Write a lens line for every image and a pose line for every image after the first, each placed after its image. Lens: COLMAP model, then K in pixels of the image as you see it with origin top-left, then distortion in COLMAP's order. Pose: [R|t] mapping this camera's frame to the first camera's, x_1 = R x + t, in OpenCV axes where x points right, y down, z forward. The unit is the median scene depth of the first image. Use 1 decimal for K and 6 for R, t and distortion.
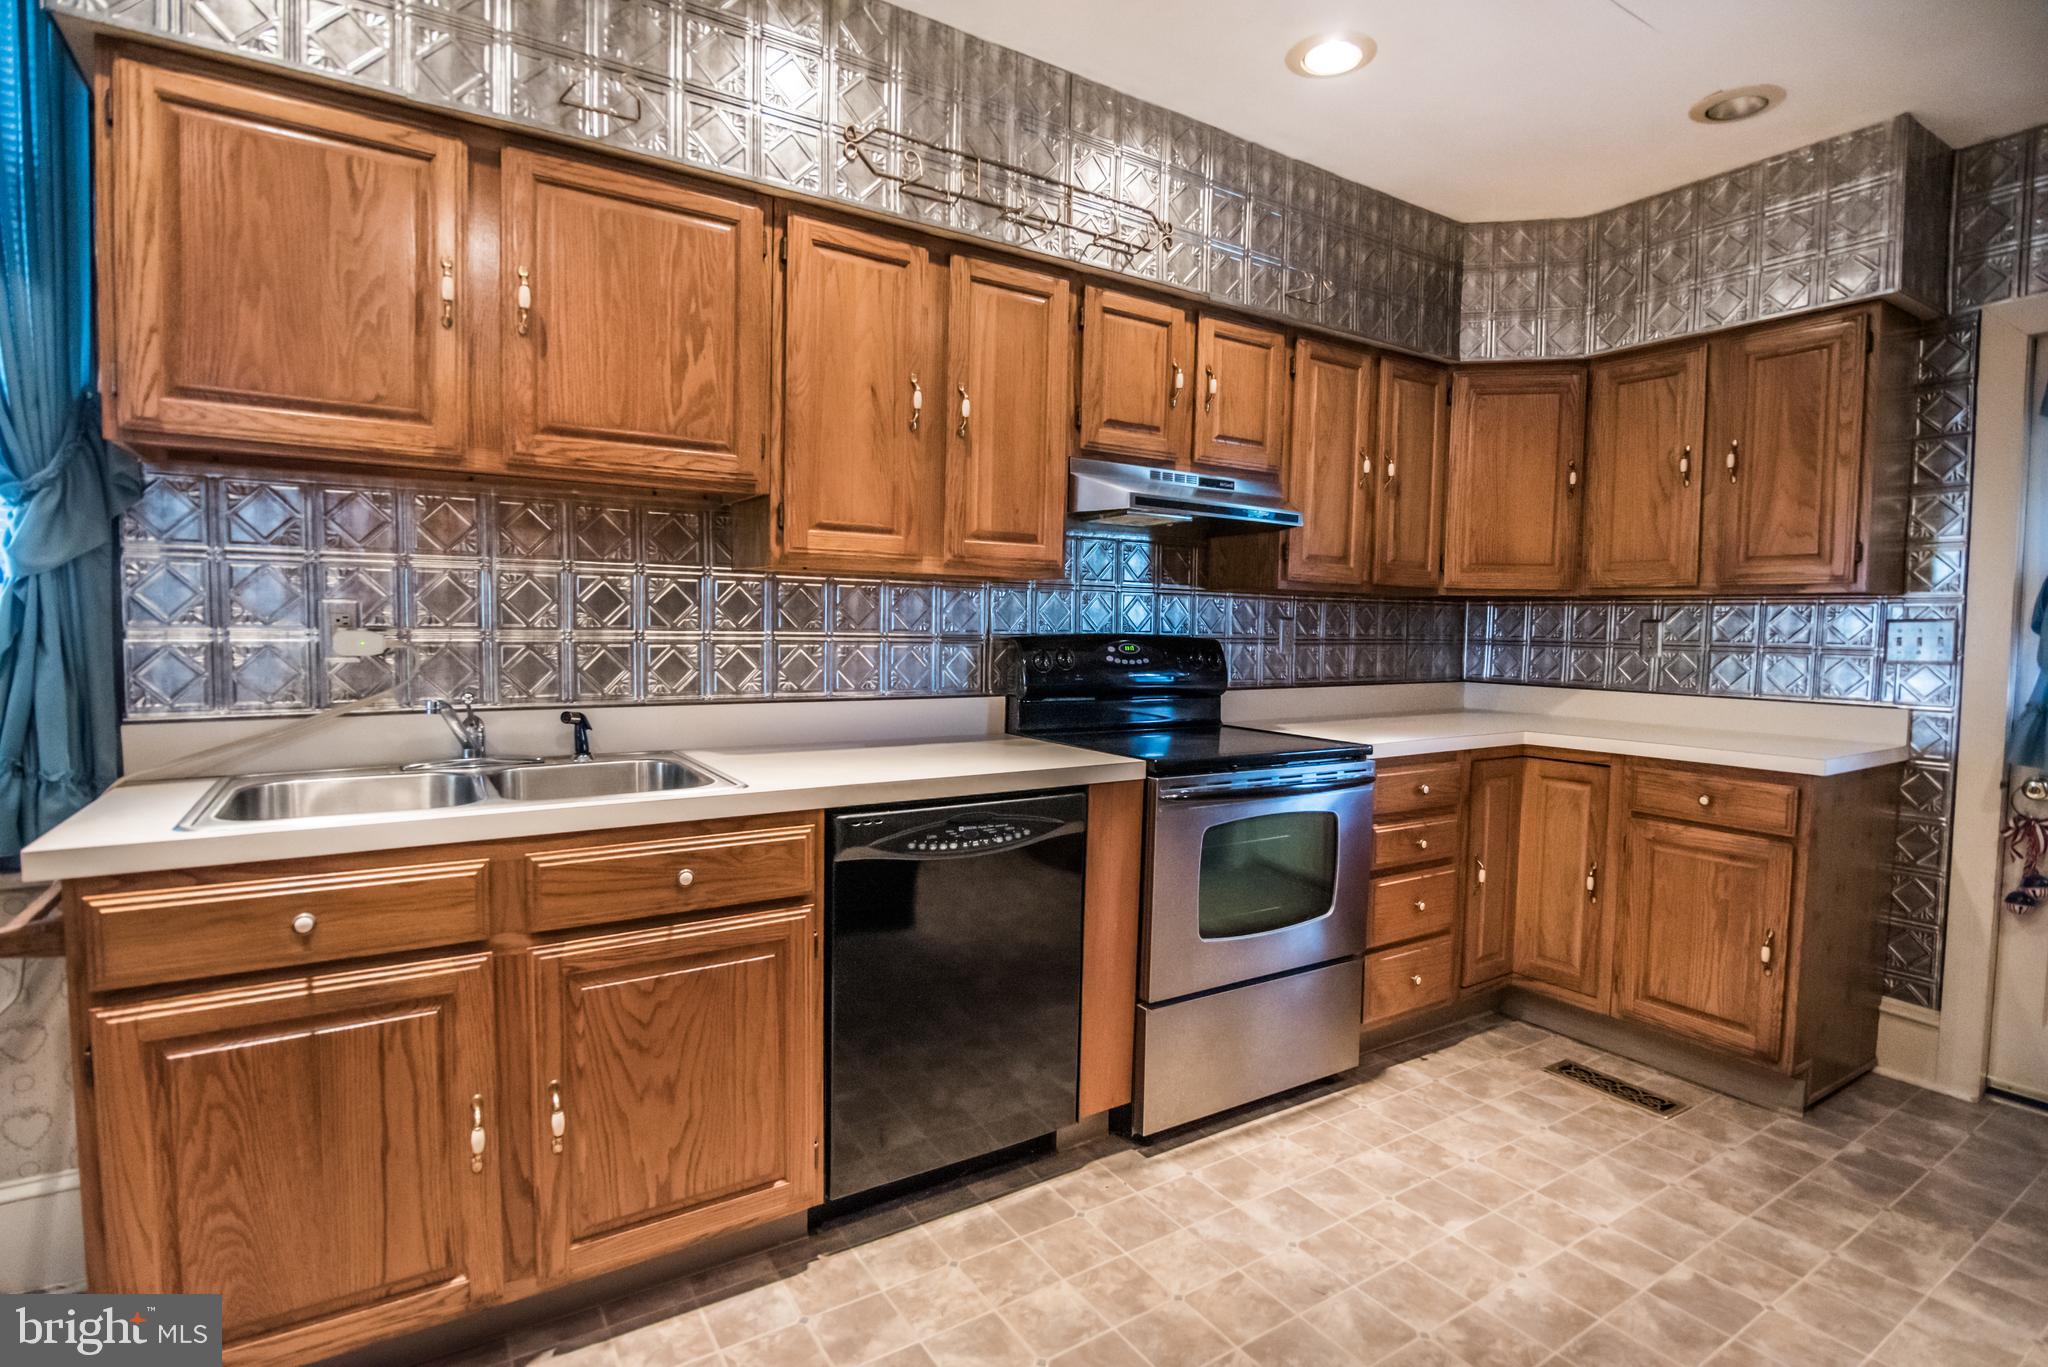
lens RADIAL K [[1004.4, 0, 1013.1], [0, 1004.4, 688.8], [0, 0, 1]] dist [-0.017823, -0.000395]
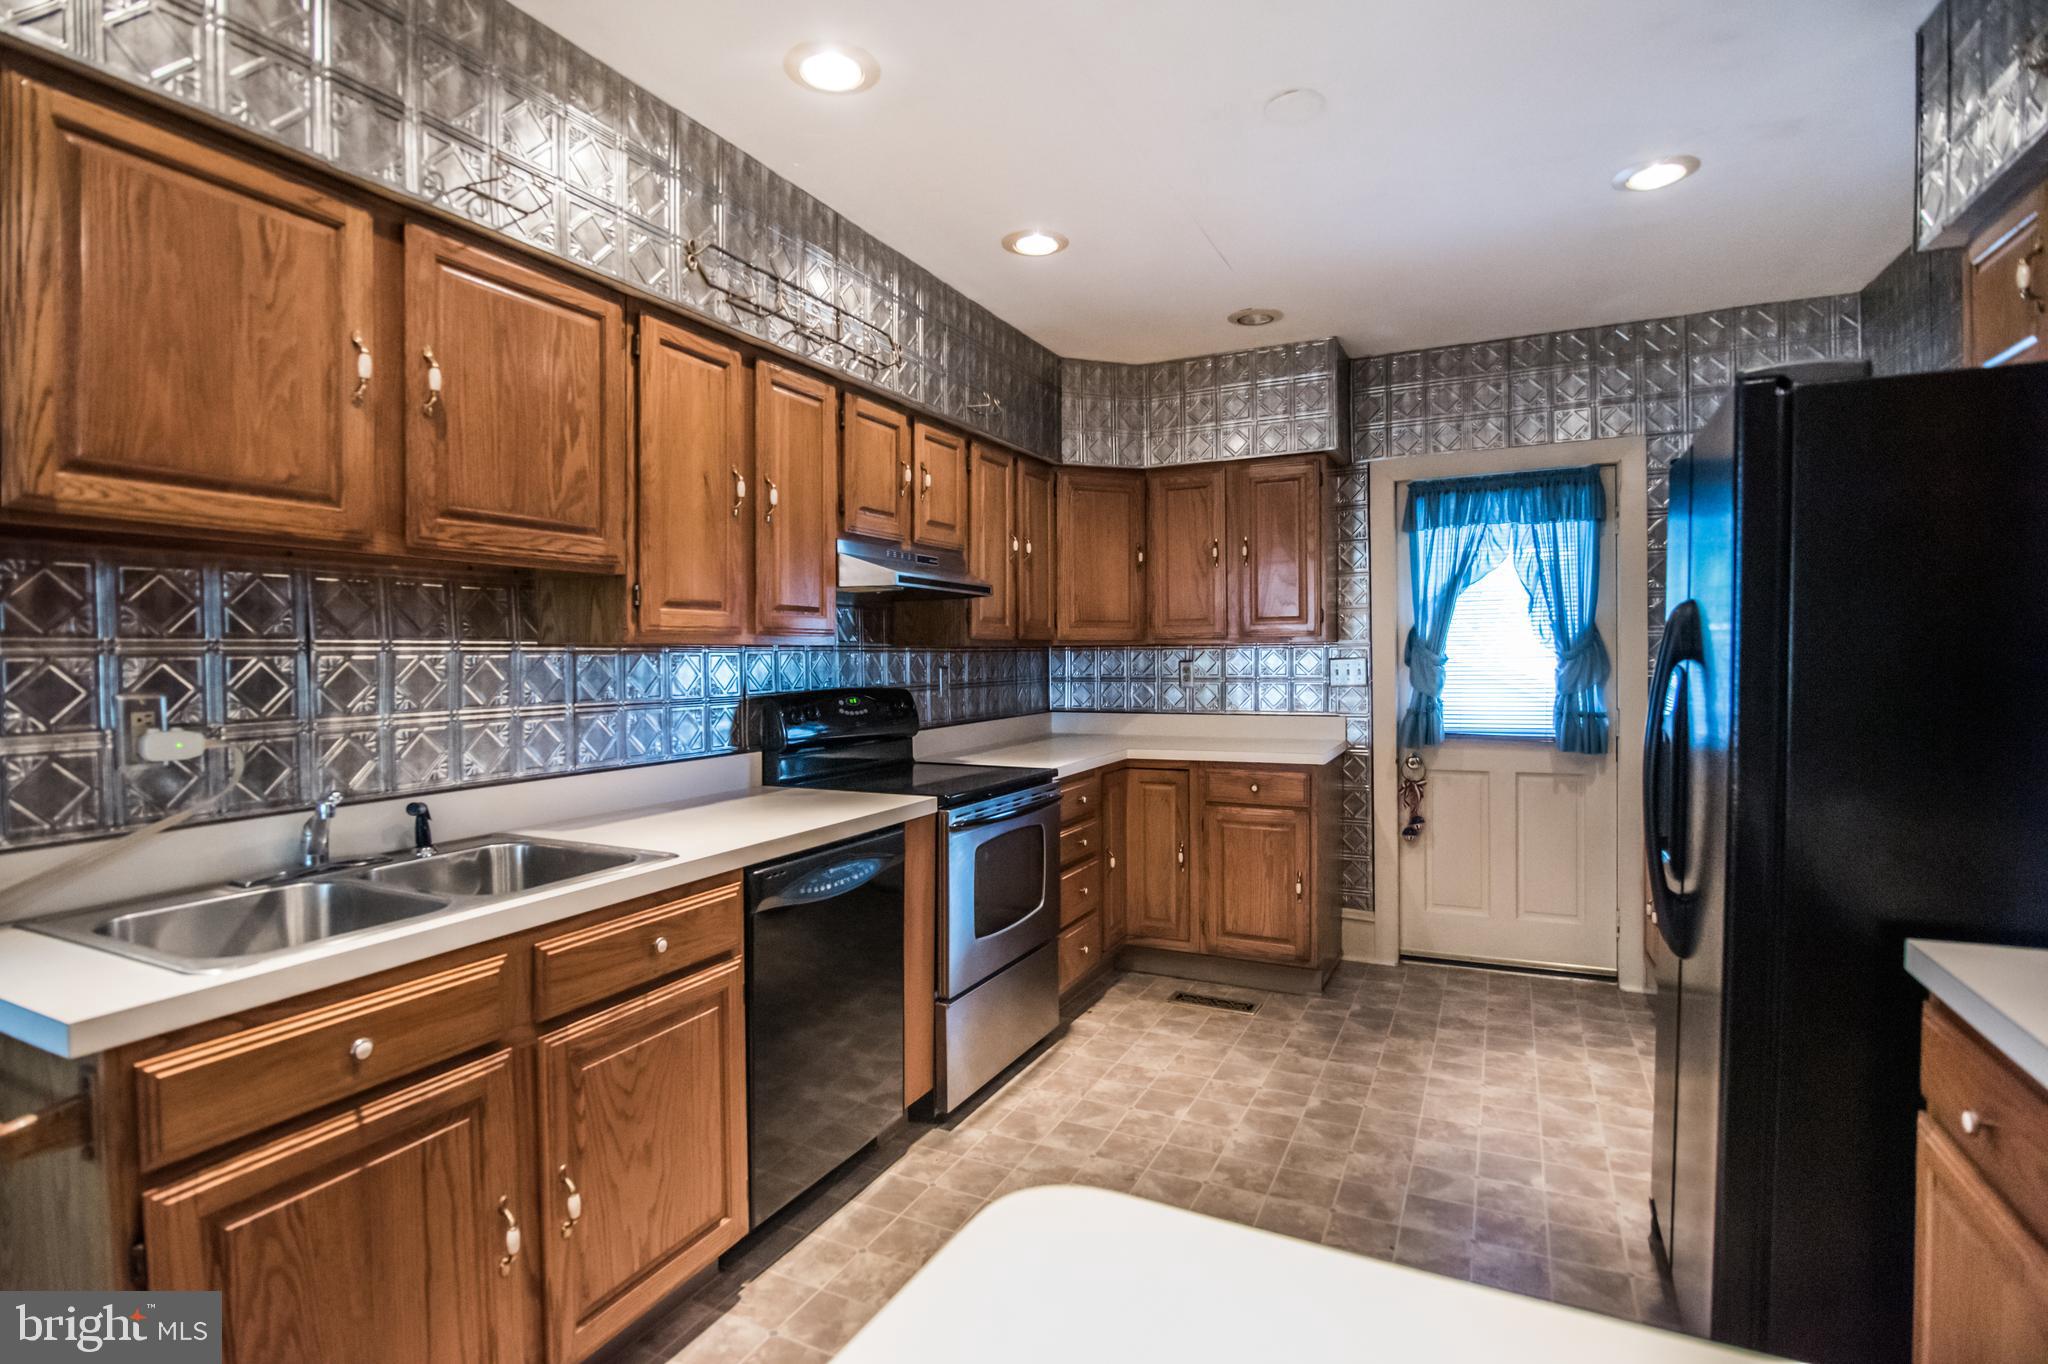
lens RADIAL K [[1004.4, 0, 1013.1], [0, 1004.4, 687.3], [0, 0, 1]] dist [-0.017823, -0.000395]
pose [[0.857928, -0.040716, 0.512154, -0.422549], [0.057684, 0.998185, -0.017274, -0.035484], [-0.510521, 0.044363, 0.858720, -0.090301]]
